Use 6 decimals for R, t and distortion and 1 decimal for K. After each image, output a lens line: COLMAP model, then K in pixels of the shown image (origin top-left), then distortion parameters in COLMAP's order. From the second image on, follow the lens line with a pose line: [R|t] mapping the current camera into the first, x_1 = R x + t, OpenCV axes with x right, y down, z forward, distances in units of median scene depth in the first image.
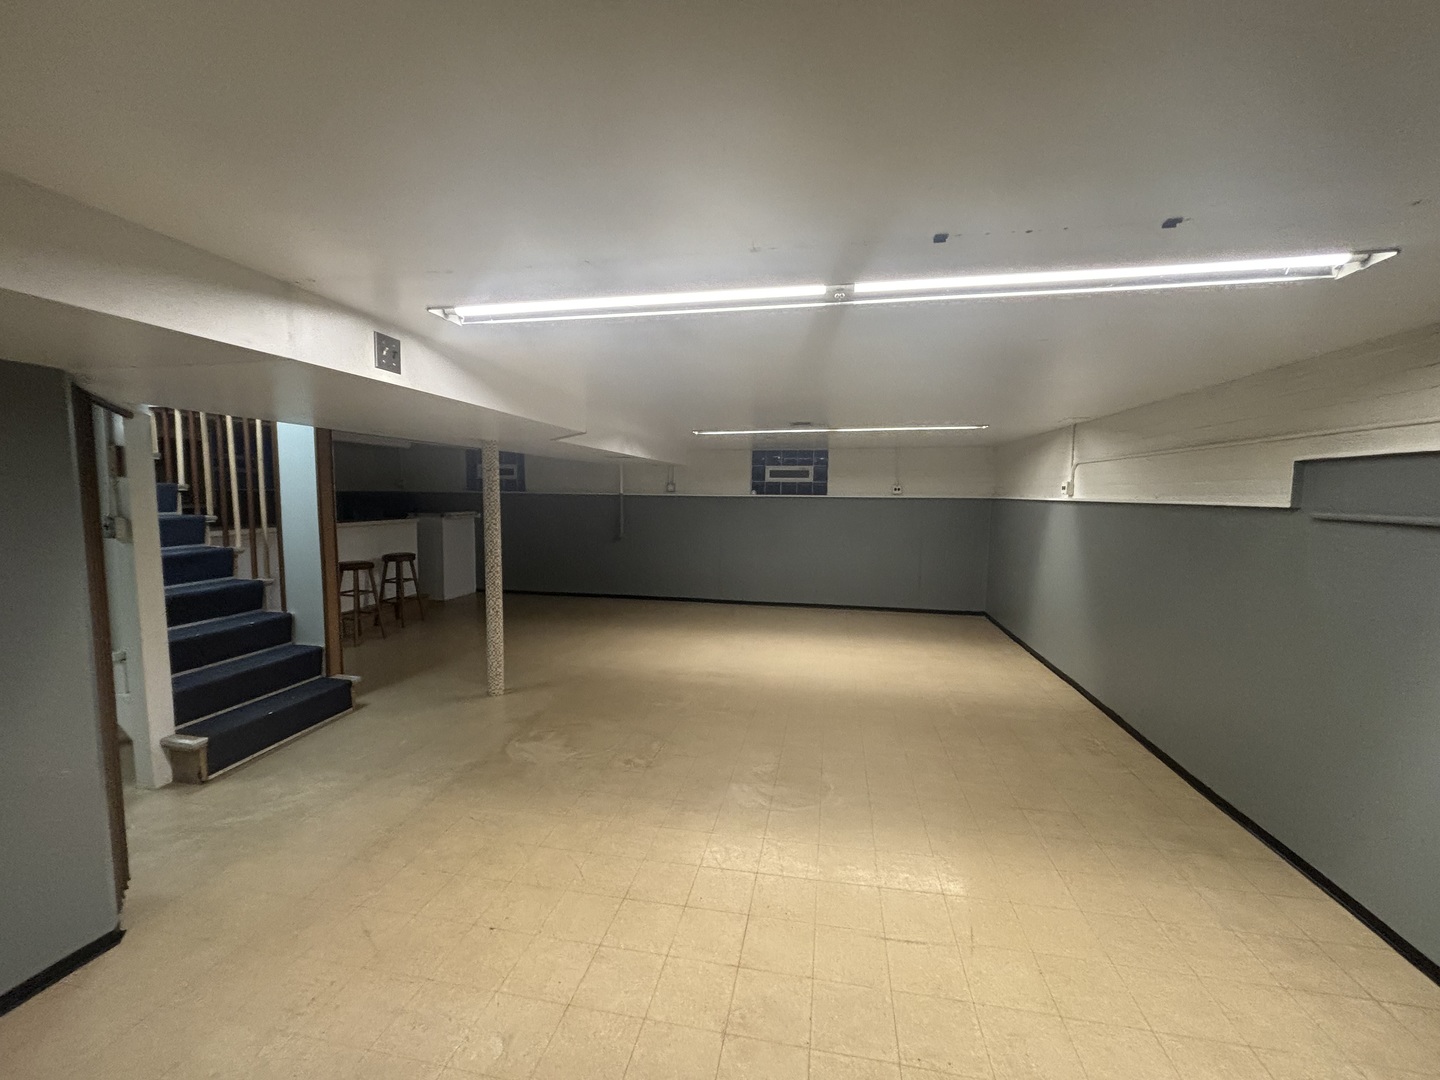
lens RADIAL K [[579.1, 0, 718.5], [0, 579.1, 541.3], [0, 0, 1]] dist [-0.015346, 0.004339]
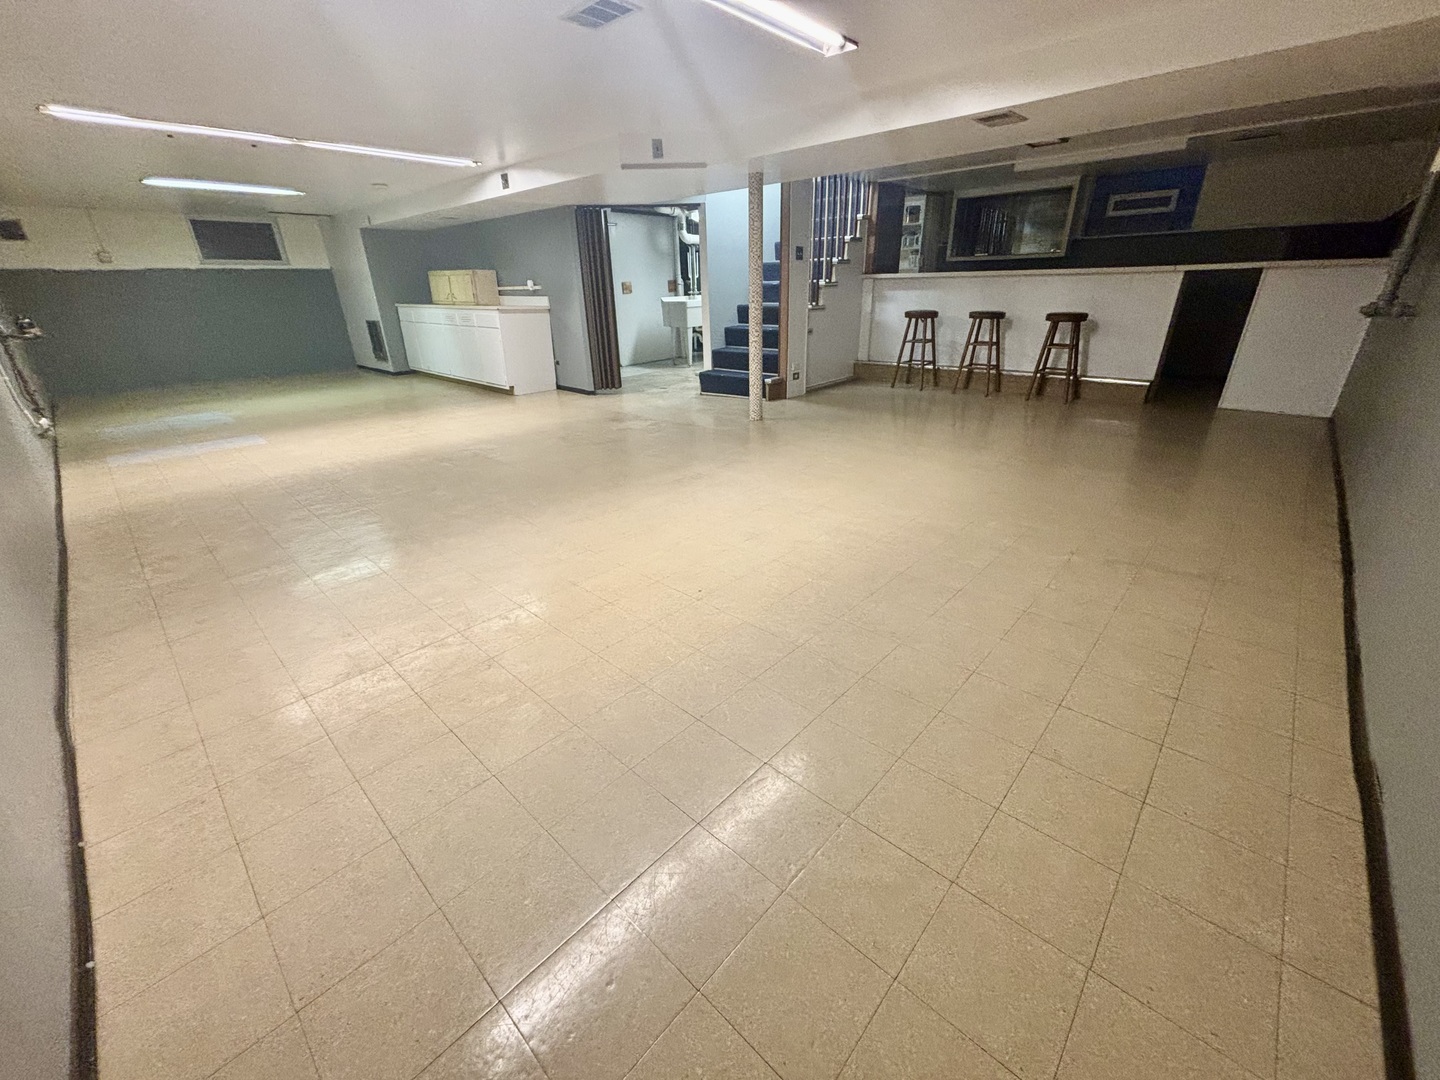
lens RADIAL K [[579.1, 0, 723.5], [0, 579.1, 550.8], [0, 0, 1]] dist [-0.015346, 0.004339]
pose [[-0.531577, 0.353768, -0.769593, 0.628640], [-0.061395, 0.890117, 0.451578, -0.031180], [0.844782, 0.287297, -0.451446, 1.470011]]
